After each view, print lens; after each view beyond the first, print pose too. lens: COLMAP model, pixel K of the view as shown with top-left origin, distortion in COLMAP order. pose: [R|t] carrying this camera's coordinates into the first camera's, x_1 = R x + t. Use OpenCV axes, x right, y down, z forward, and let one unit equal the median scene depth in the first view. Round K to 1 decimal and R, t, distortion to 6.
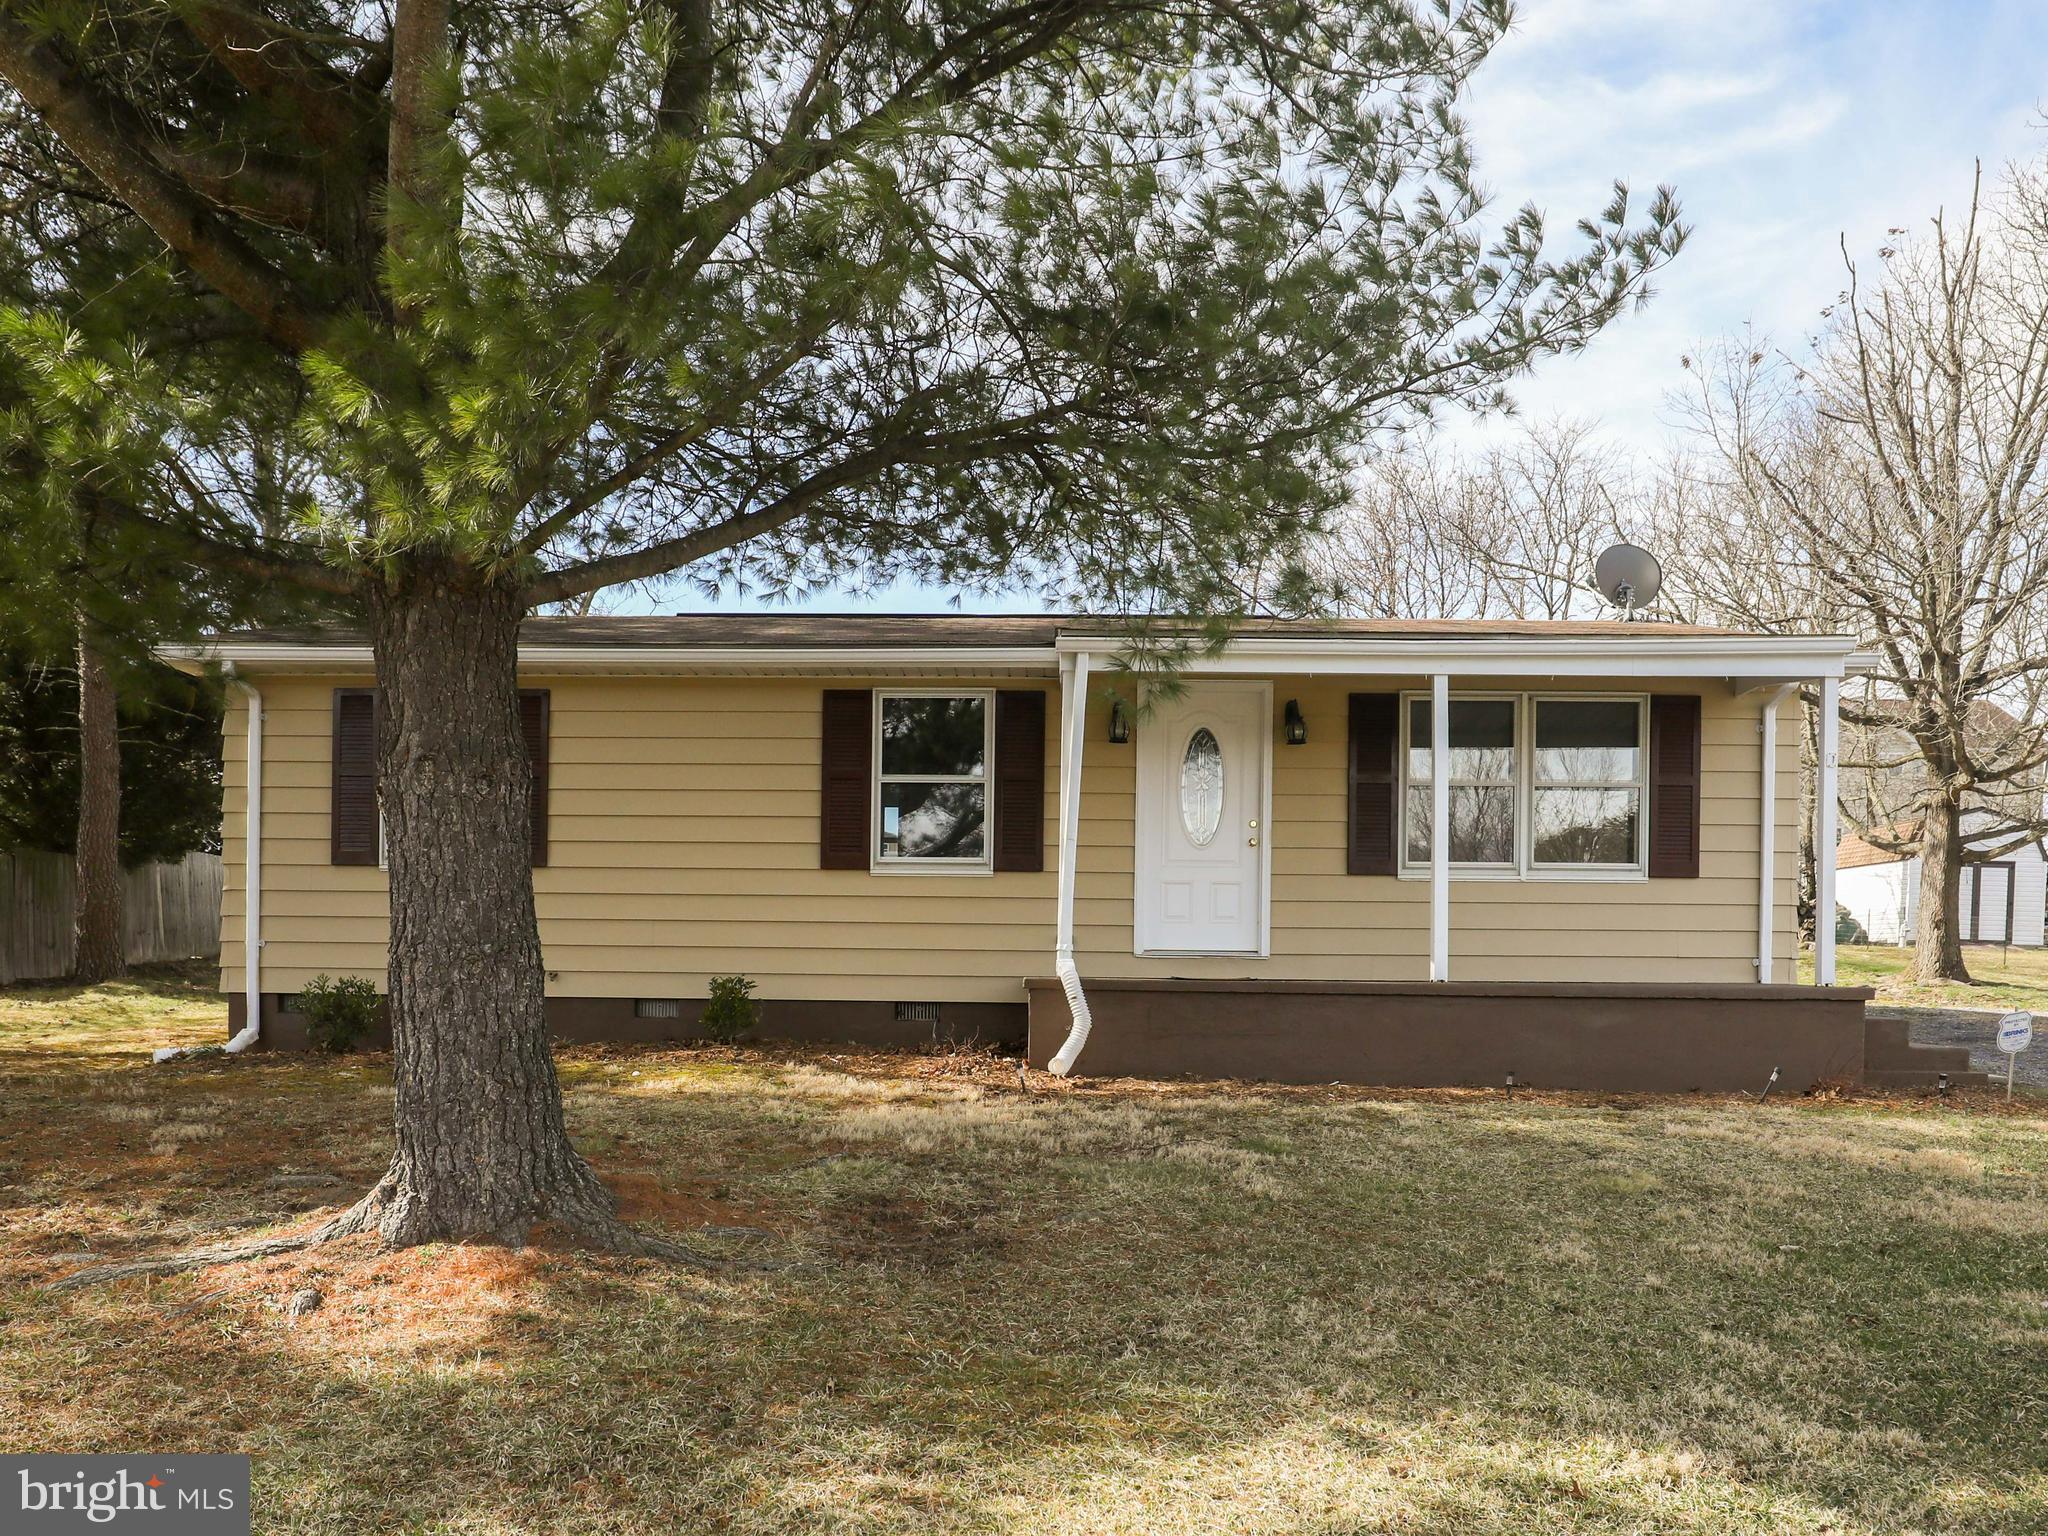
lens RADIAL K [[1055.2, 0, 1024.0], [0, 1055.2, 768.0], [0, 0, 1]] dist [0.015790, 0.000194]
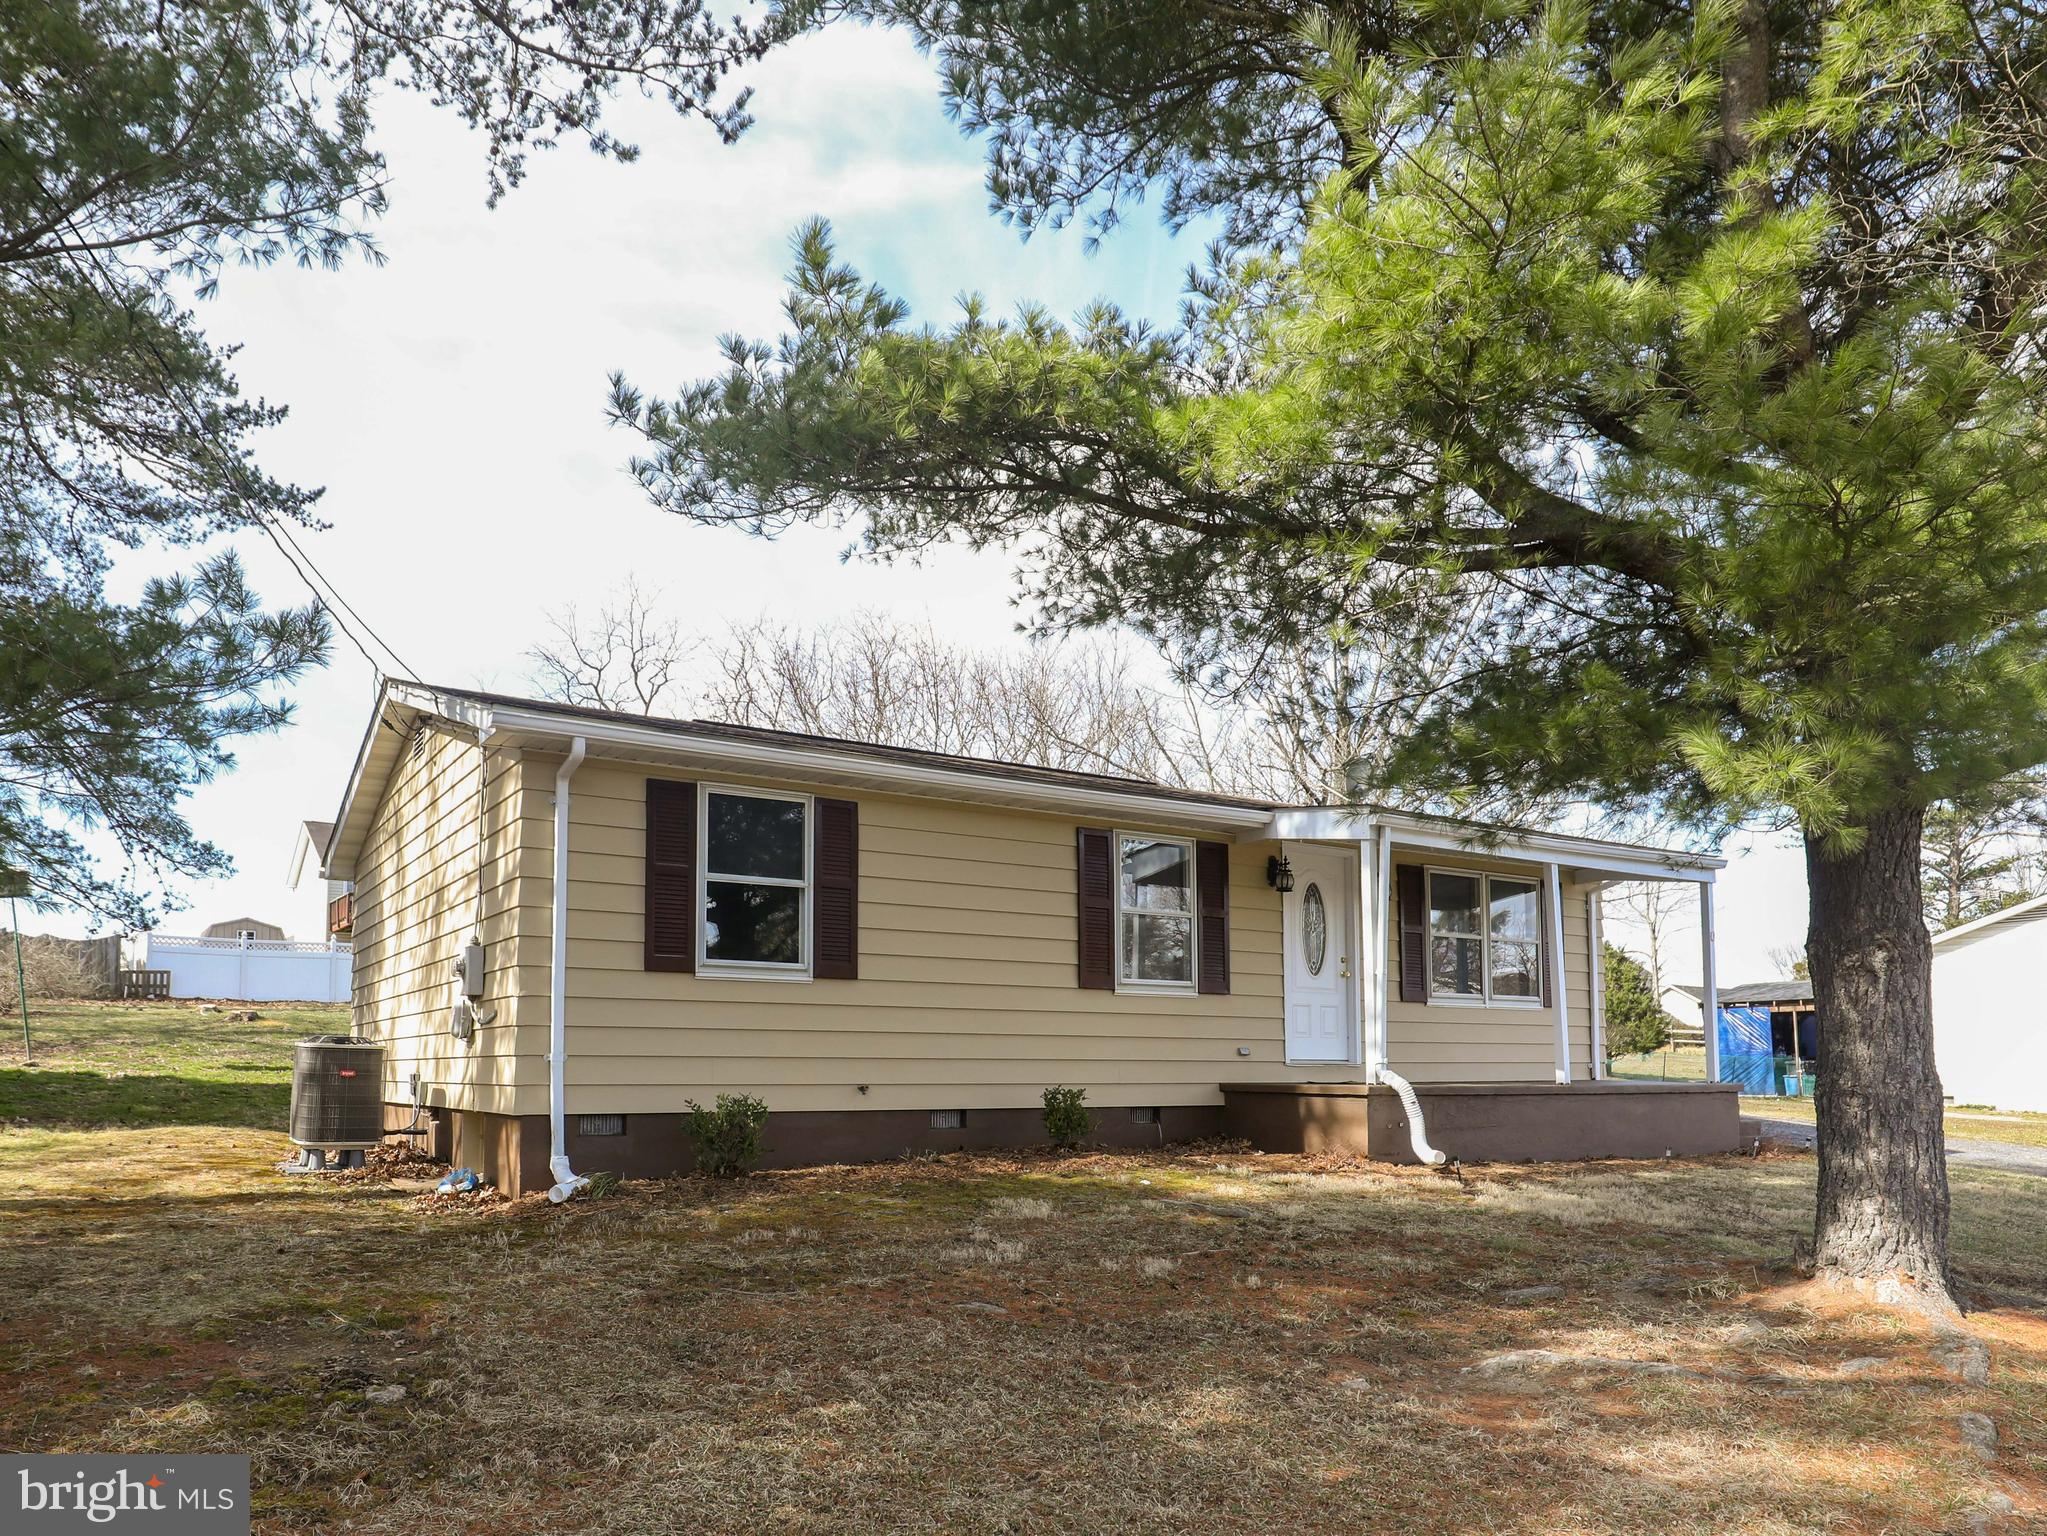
lens RADIAL K [[1054.7, 0, 1023.5], [0, 1054.7, 768.0], [0, 0, 1]] dist [0.015790, 0.000194]
pose [[0.892408, 0.116911, 0.435821, -0.752227], [-0.075165, 0.990873, -0.111896, -0.005442], [-0.444926, 0.067098, 0.893050, 0.012004]]
